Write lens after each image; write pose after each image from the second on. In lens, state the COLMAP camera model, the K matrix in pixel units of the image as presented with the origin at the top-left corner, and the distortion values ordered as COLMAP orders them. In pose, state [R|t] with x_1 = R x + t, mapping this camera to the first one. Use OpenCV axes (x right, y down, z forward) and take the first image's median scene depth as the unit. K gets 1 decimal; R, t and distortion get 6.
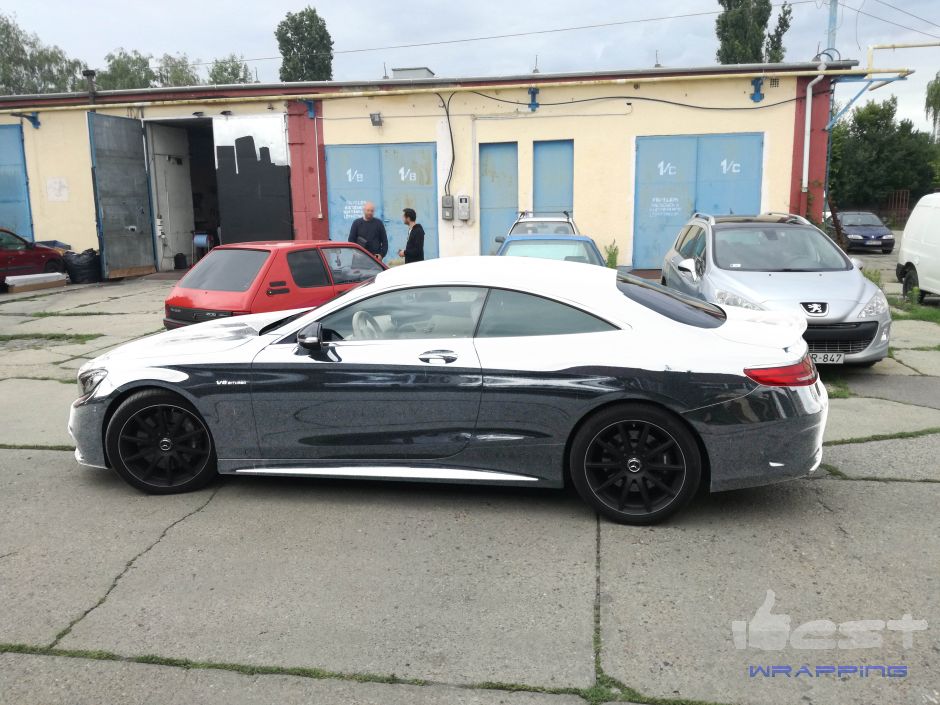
lens RADIAL K [[774.7, 0, 470.0], [0, 774.7, 352.5], [0, 0, 1]] dist [0.088012, -0.188449]
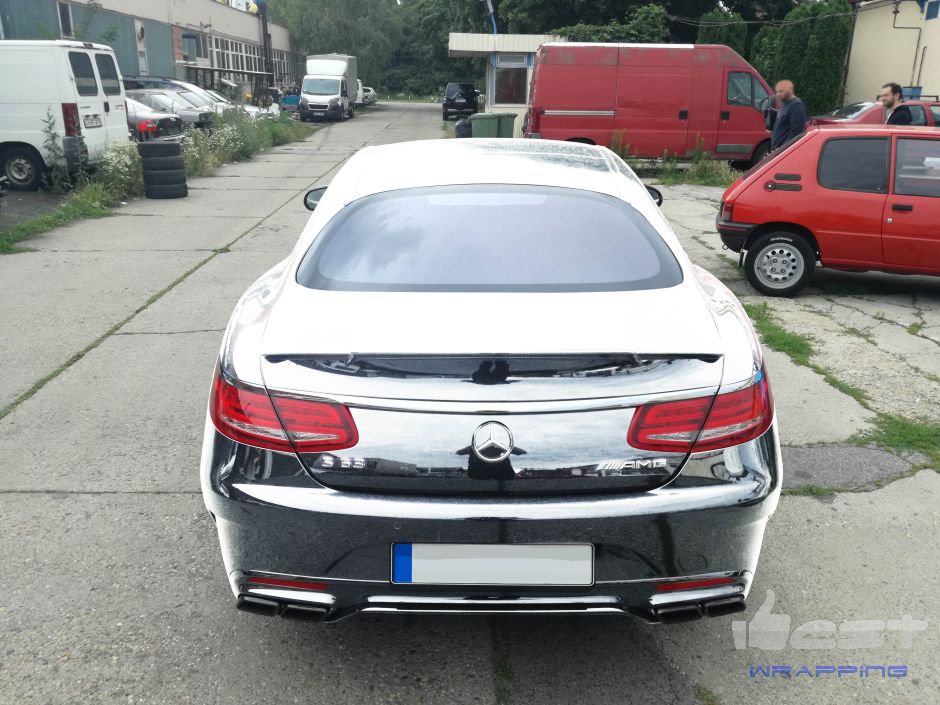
lens RADIAL K [[780.1, 0, 470.0], [0, 780.1, 352.5], [0, 0, 1]] dist [0.036675, -0.084916]
pose [[0.182220, 0.332385, -0.925374, 0.214371], [-0.194987, 0.934655, 0.297322, -0.043641], [0.963730, 0.126258, 0.235124, 0.245822]]
